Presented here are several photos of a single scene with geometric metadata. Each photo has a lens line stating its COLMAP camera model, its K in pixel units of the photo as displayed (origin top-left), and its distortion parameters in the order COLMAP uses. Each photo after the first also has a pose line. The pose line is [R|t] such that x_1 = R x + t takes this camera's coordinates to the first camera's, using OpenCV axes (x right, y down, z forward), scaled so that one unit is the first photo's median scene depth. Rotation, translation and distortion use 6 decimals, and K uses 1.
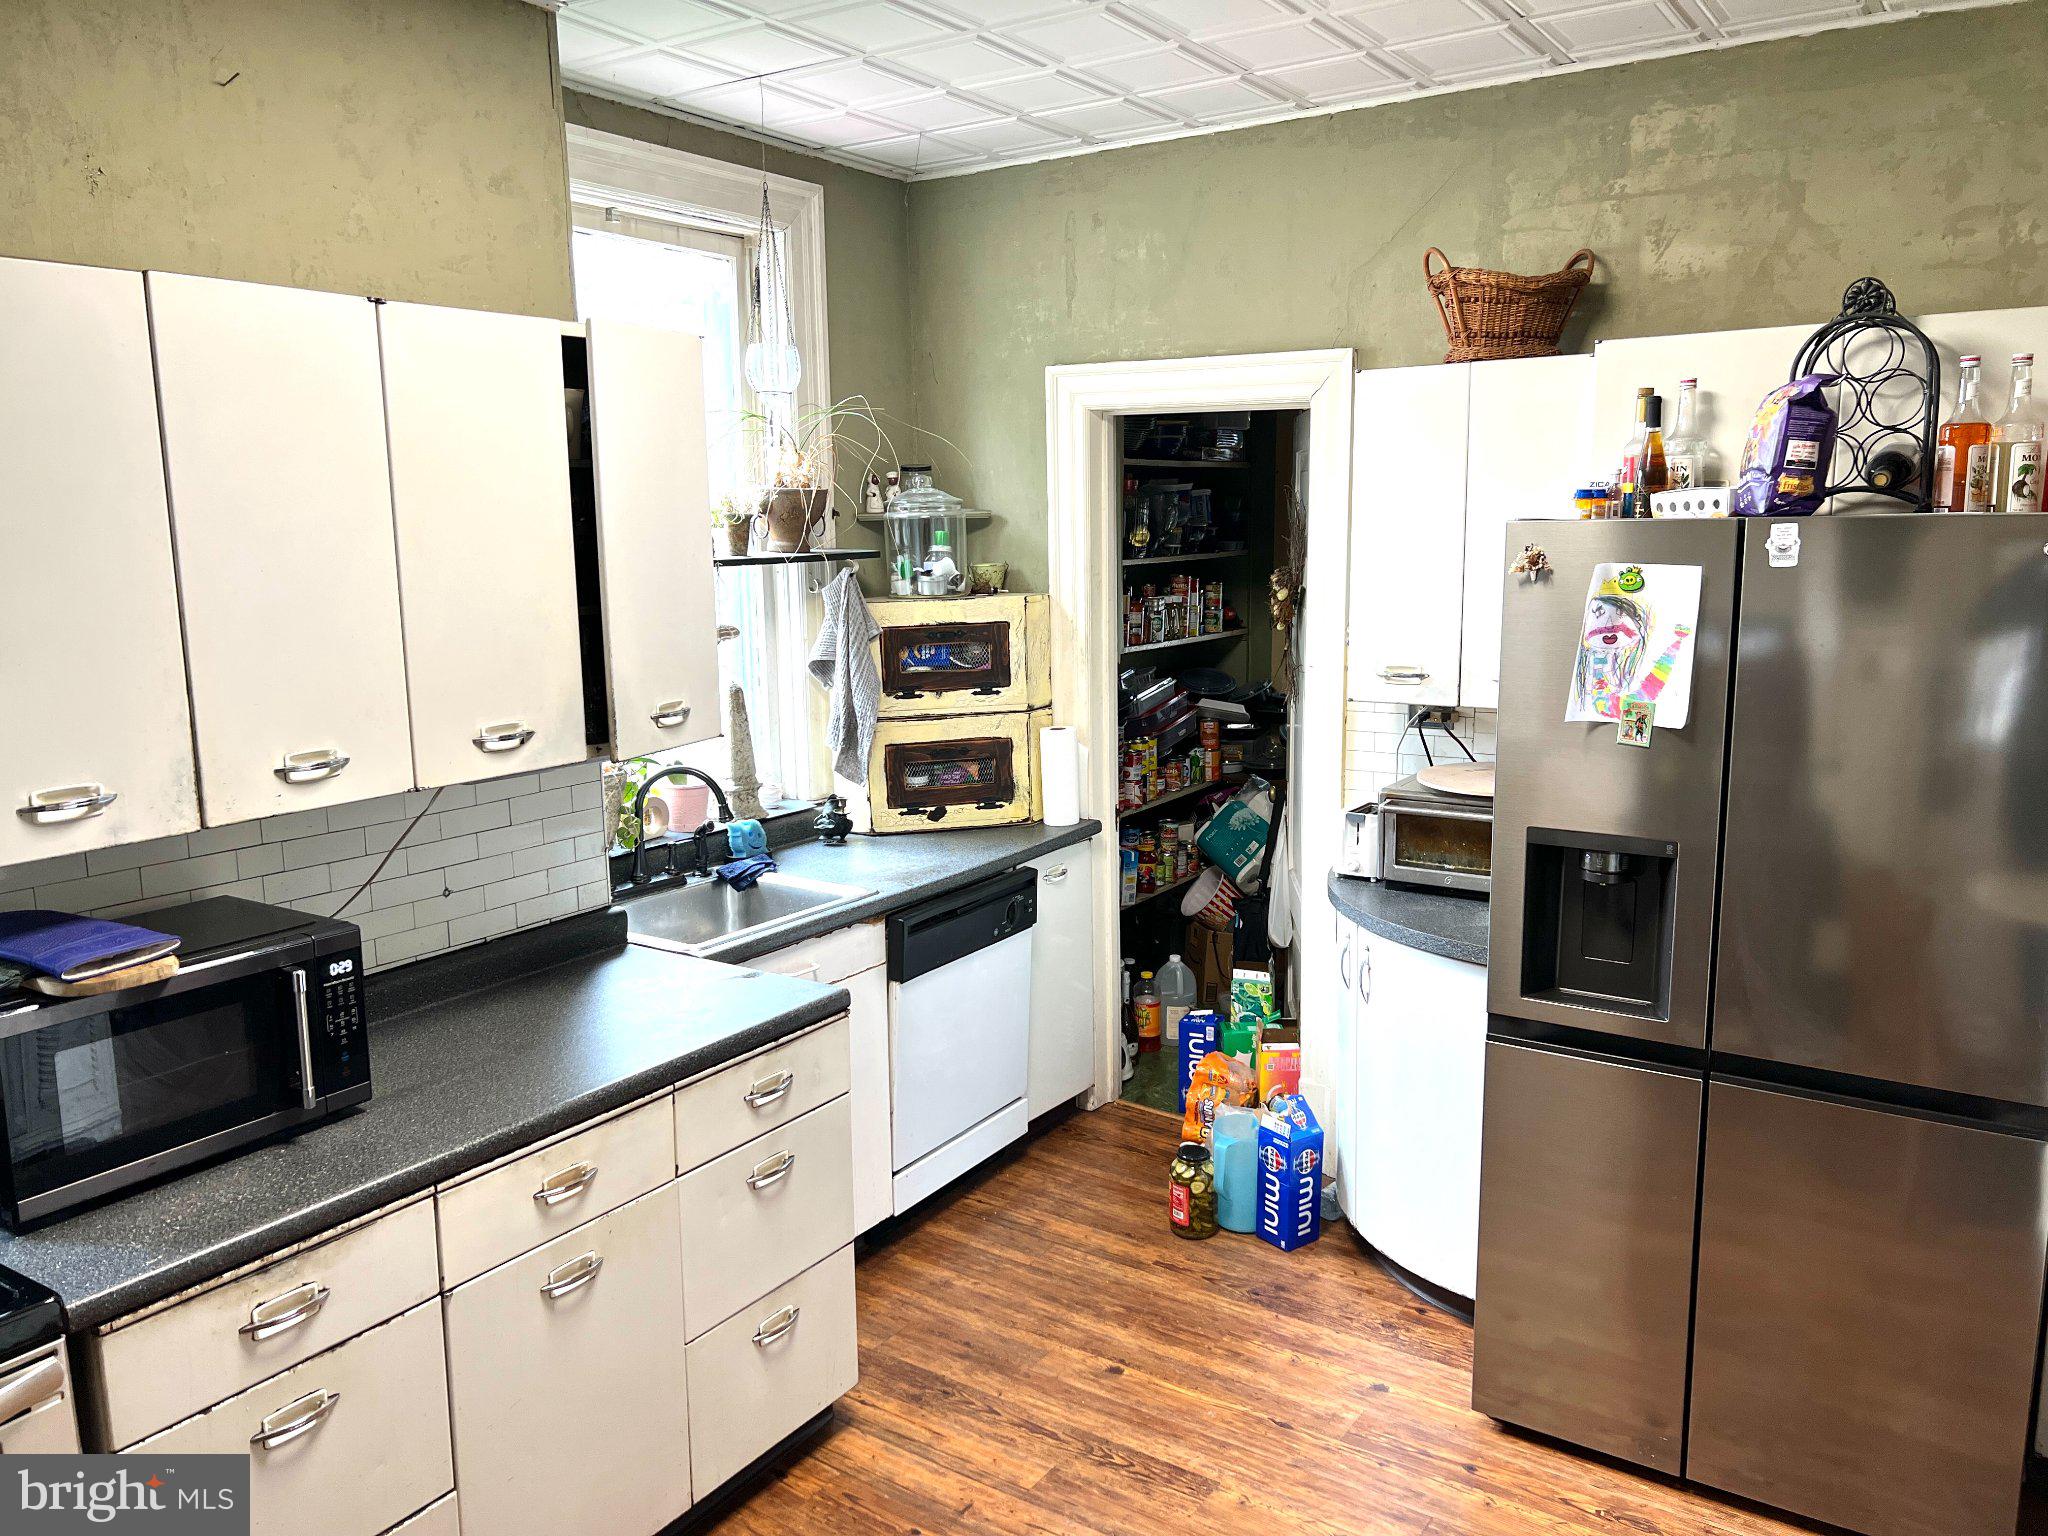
lens RADIAL K [[1538.3, 0, 1025.4], [0, 1538.3, 764.7], [0, 0, 1]] dist [0.043324, -0.048222]
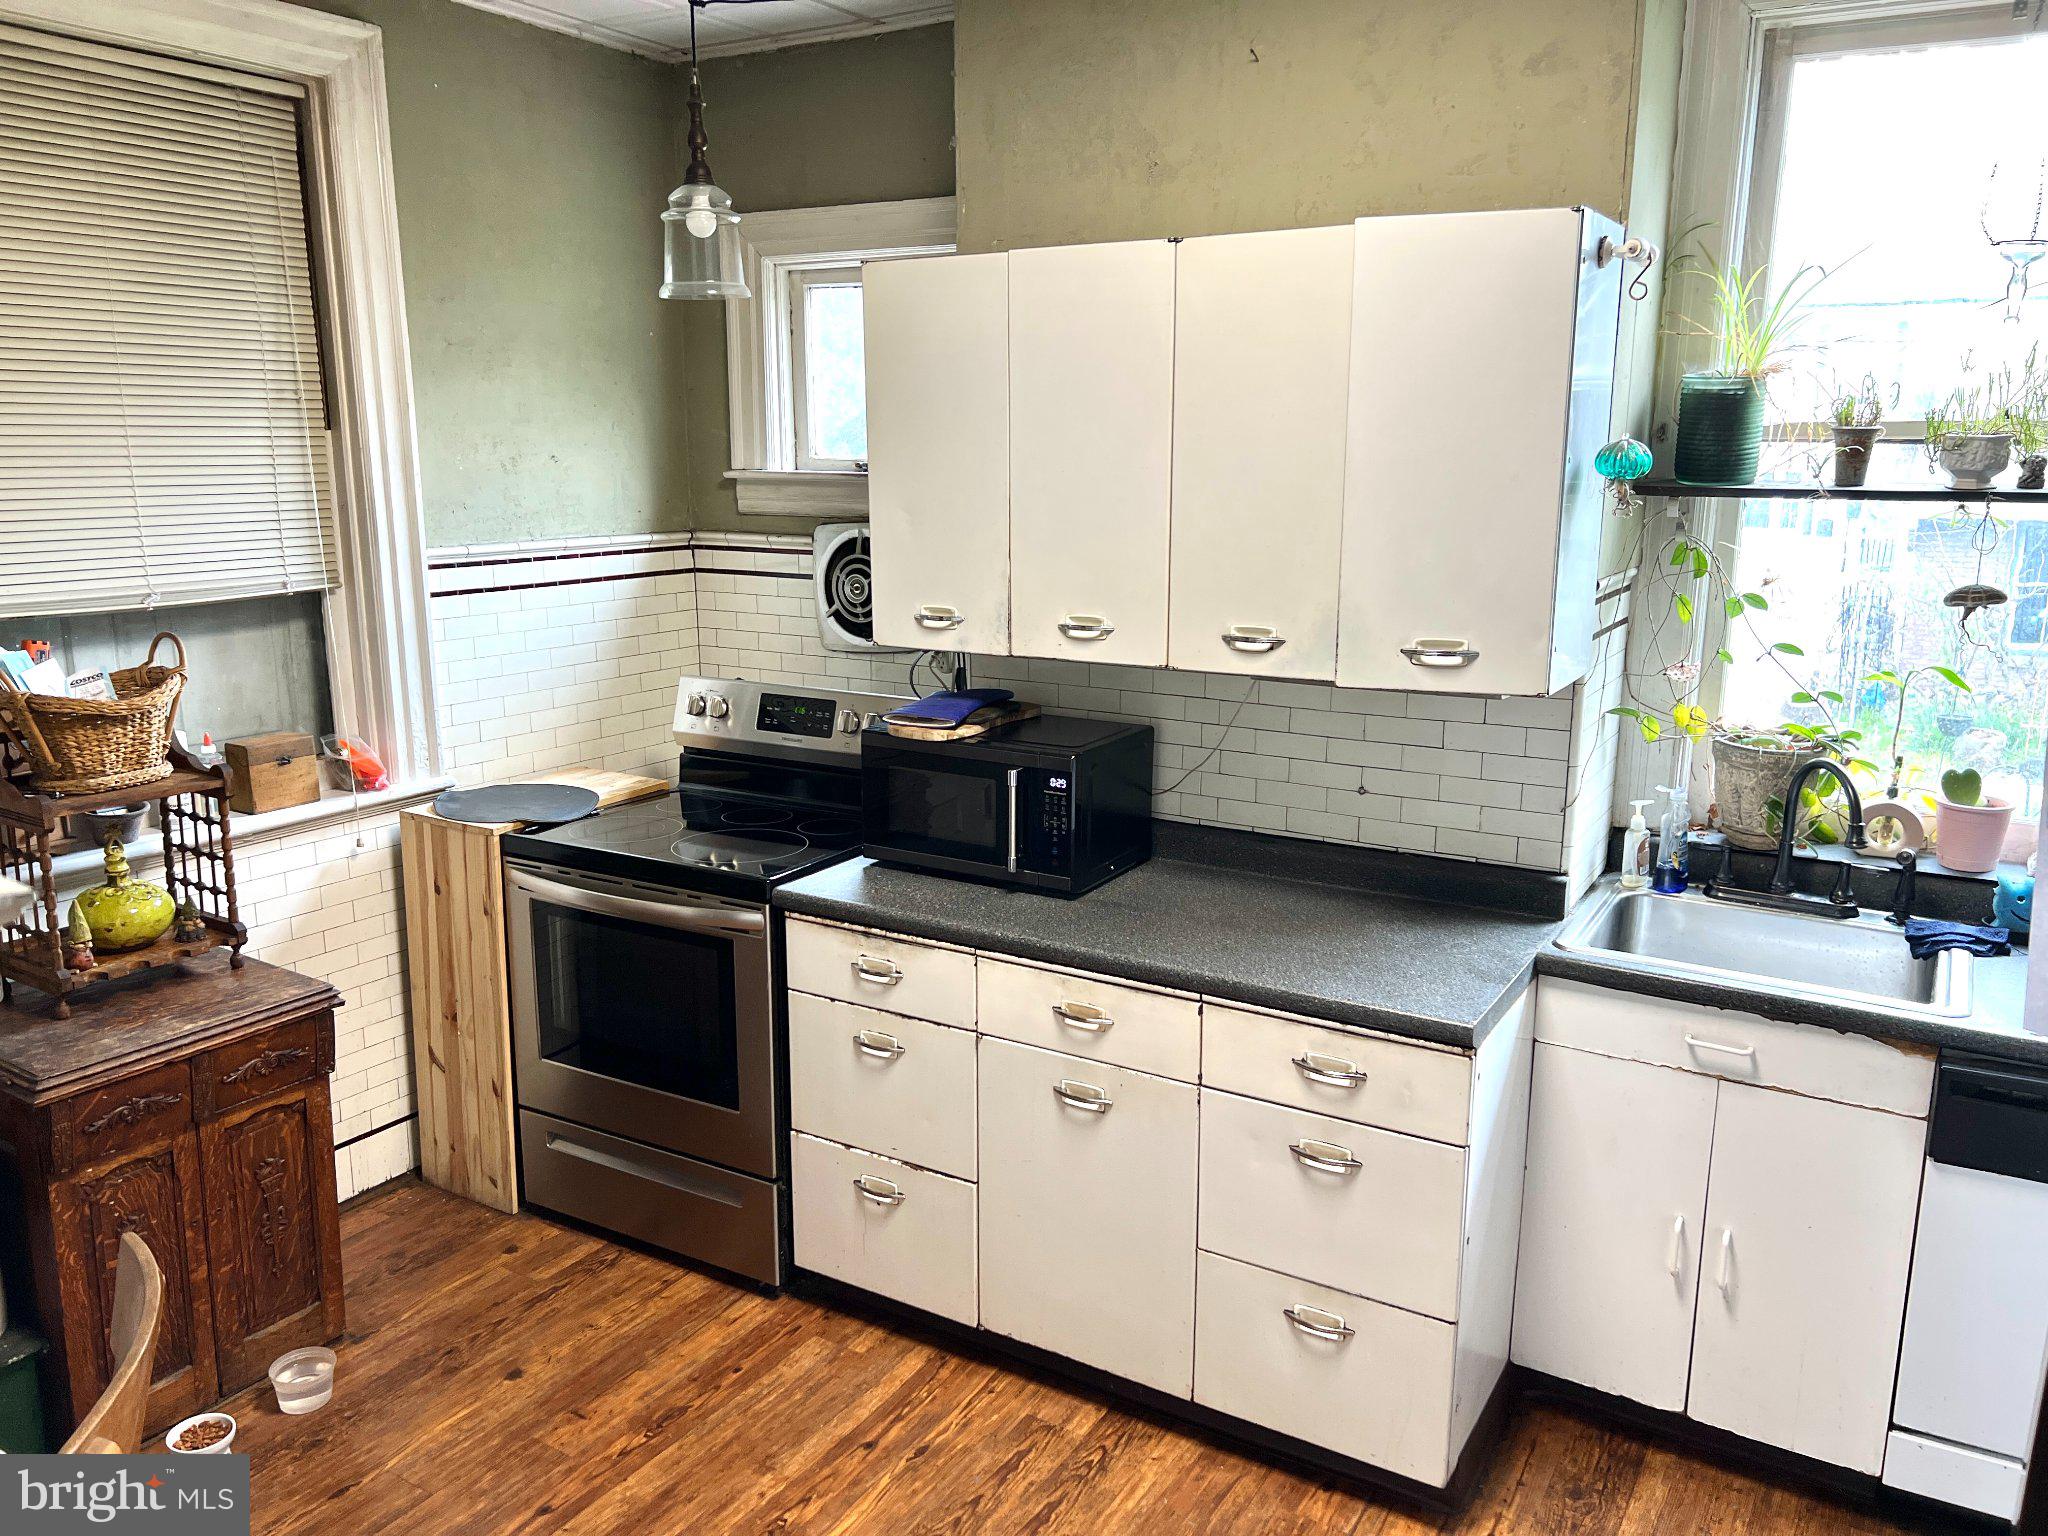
lens RADIAL K [[1538.3, 0, 1022.7], [0, 1538.3, 775.0], [0, 0, 1]] dist [0.043324, -0.048222]
pose [[0.037644, 0.227501, -0.973050, 0.760539], [-0.162460, 0.962179, 0.218675, -0.143042], [0.985997, 0.149850, 0.073180, 0.826358]]
